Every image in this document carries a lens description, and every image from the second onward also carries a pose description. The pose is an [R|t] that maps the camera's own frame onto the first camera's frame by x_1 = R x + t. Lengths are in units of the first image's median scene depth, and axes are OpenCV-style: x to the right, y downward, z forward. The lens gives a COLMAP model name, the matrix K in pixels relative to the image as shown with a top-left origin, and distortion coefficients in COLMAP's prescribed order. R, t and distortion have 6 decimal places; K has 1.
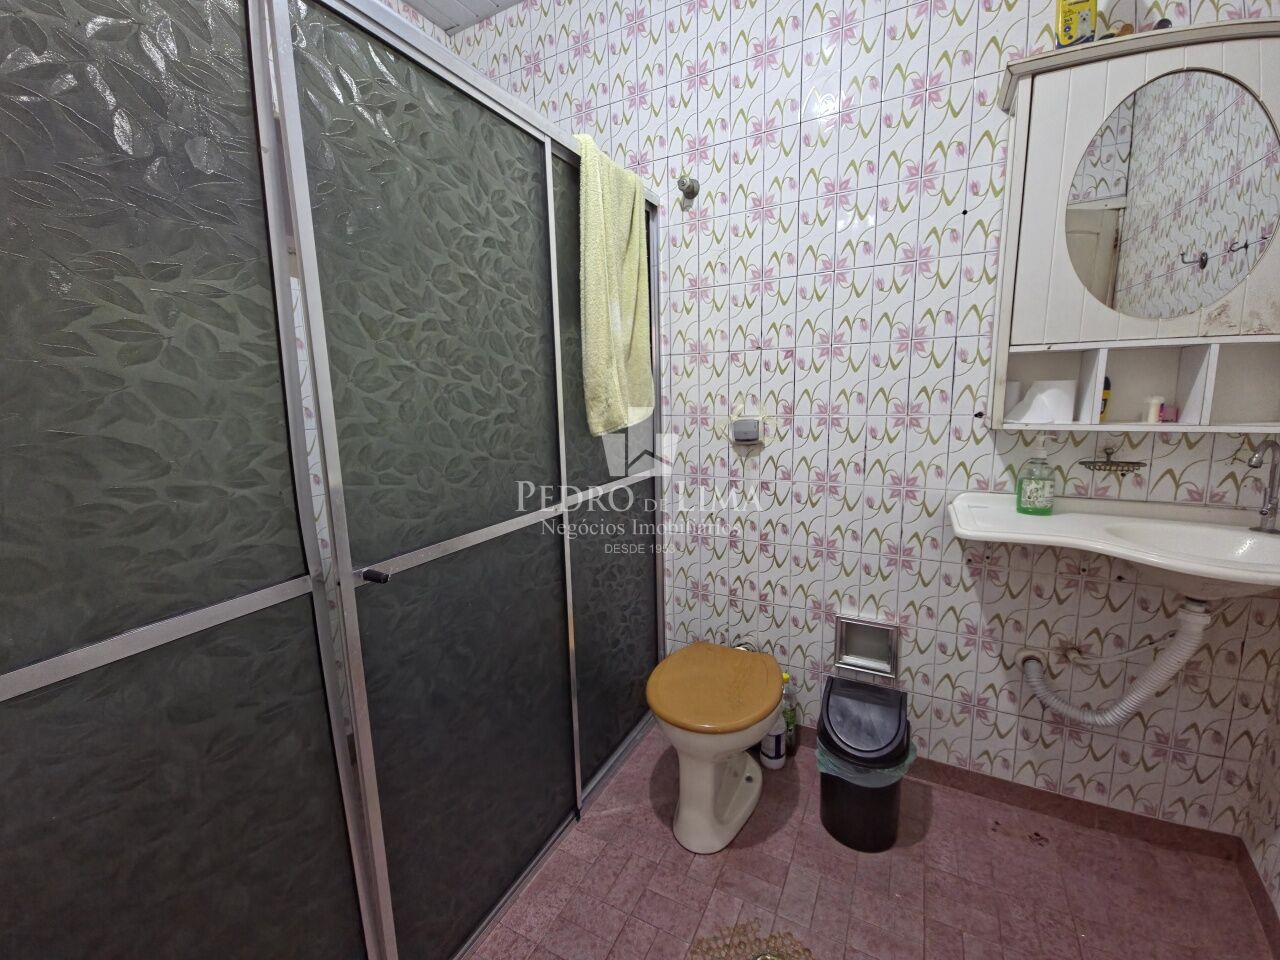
lens RADIAL K [[533.1, 0, 636.6], [0, 533.1, 478.7], [0, 0, 1]] dist [0.011373, -0.007078]
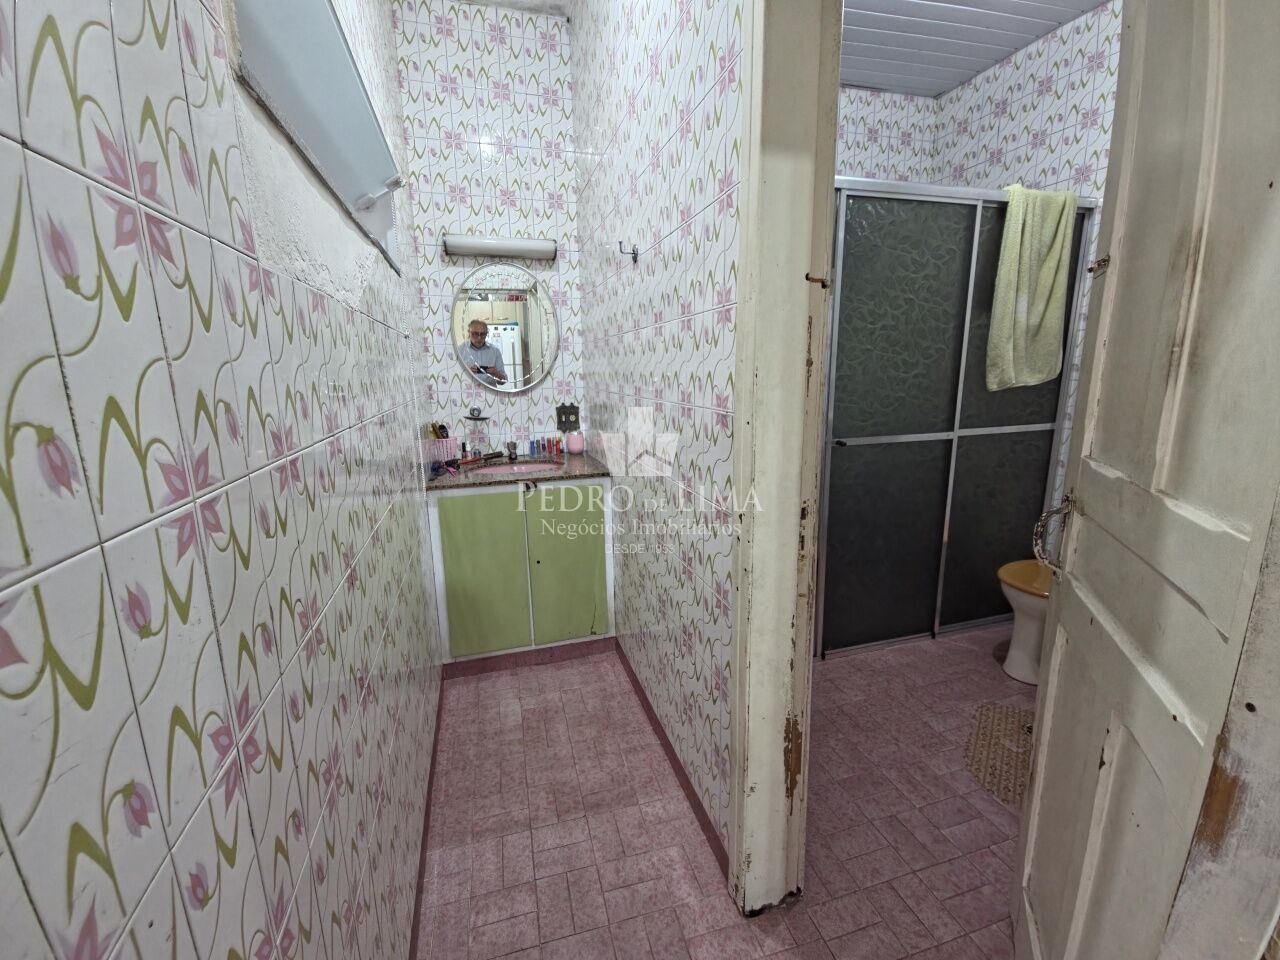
lens RADIAL K [[533.1, 0, 639.3], [0, 533.1, 471.9], [0, 0, 1]] dist [0.011373, -0.007078]
pose [[0.708600, 0.153918, -0.688618, 0.311933], [-0.116614, 0.988044, 0.100847, 0.112193], [0.695908, 0.008842, 0.718077, -0.785490]]
